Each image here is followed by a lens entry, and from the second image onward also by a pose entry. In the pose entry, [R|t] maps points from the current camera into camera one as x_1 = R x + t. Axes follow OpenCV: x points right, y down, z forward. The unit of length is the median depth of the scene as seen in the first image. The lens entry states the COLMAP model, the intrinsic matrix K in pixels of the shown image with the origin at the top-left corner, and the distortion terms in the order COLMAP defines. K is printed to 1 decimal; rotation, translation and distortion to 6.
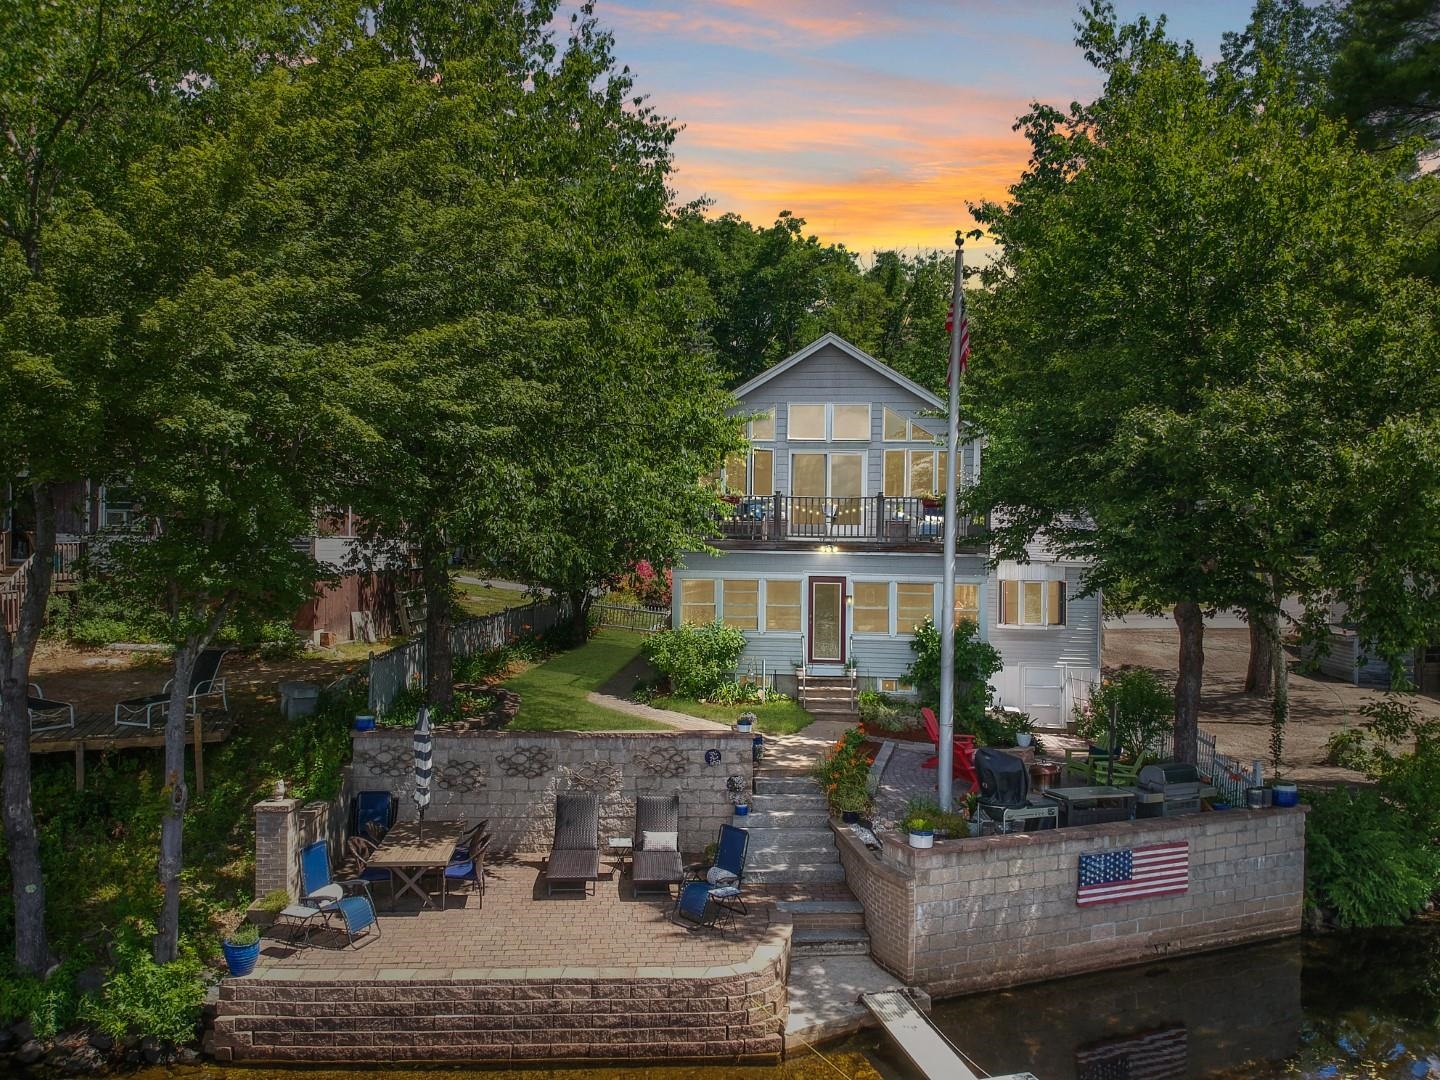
lens RADIAL K [[1022.0, 0, 720.0], [0, 1022.0, 540.0], [0, 0, 1]] dist [-0.002323, -0.003107]
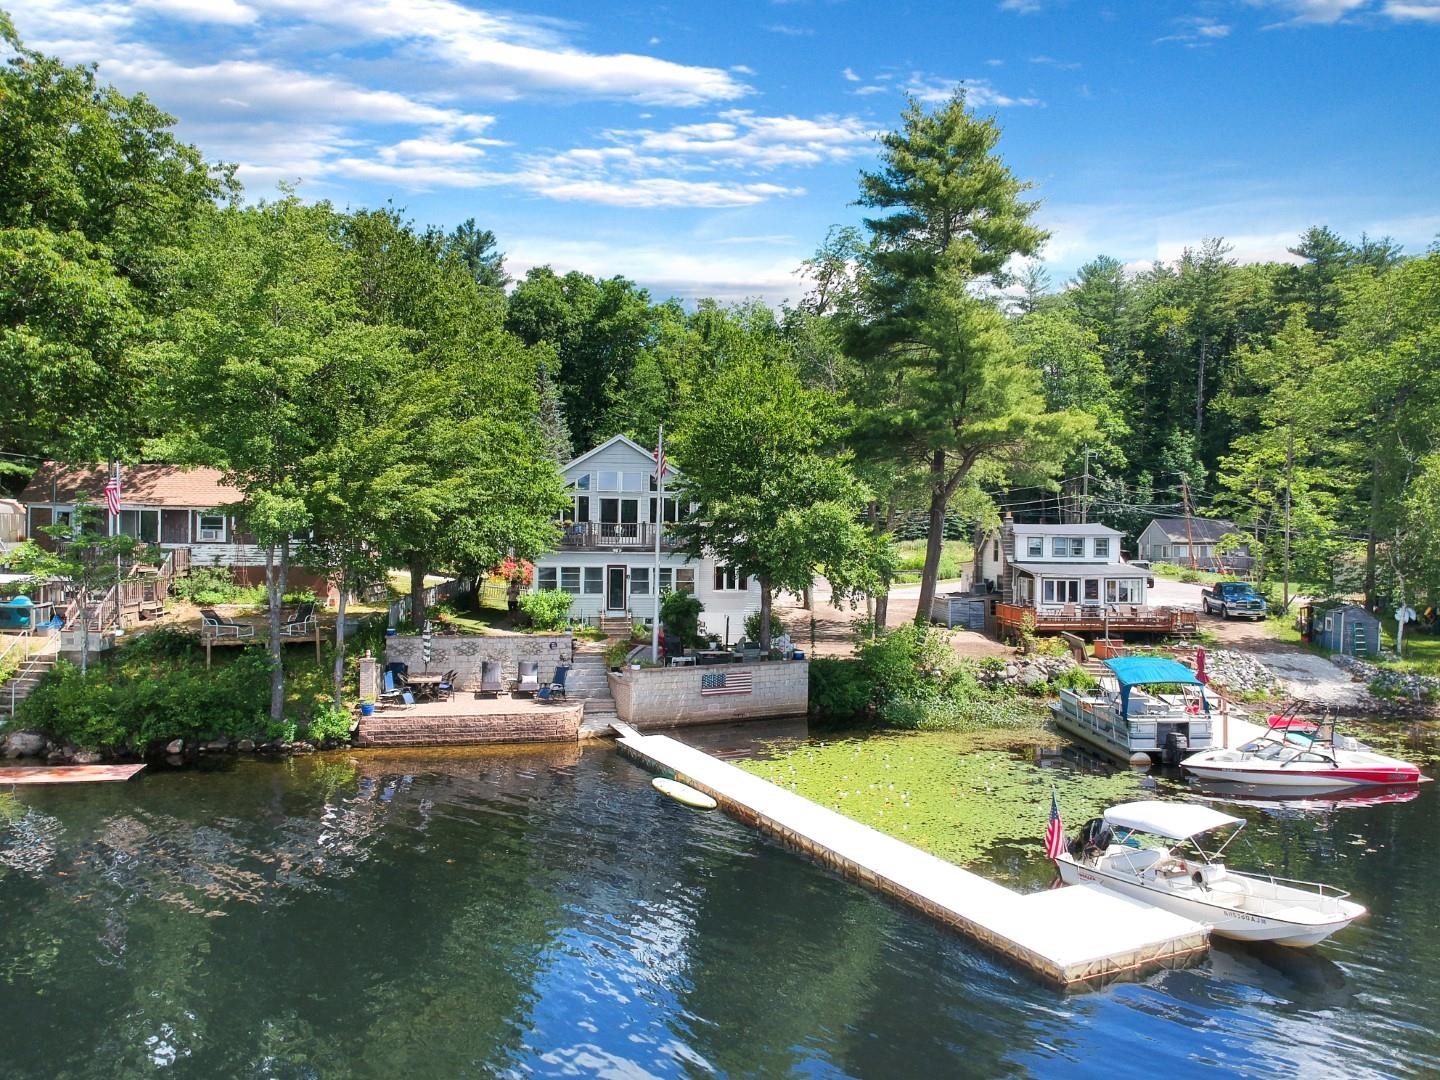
lens RADIAL K [[1044.4, 0, 720.0], [0, 1044.4, 540.0], [0, 0, 1]] dist [0.115099, 0.000053]
pose [[0.990554, -0.003882, 0.137067, 0.041288], [0.003160, 0.999980, 0.005491, -0.028662], [-0.137086, -0.005006, 0.990547, -1.326025]]
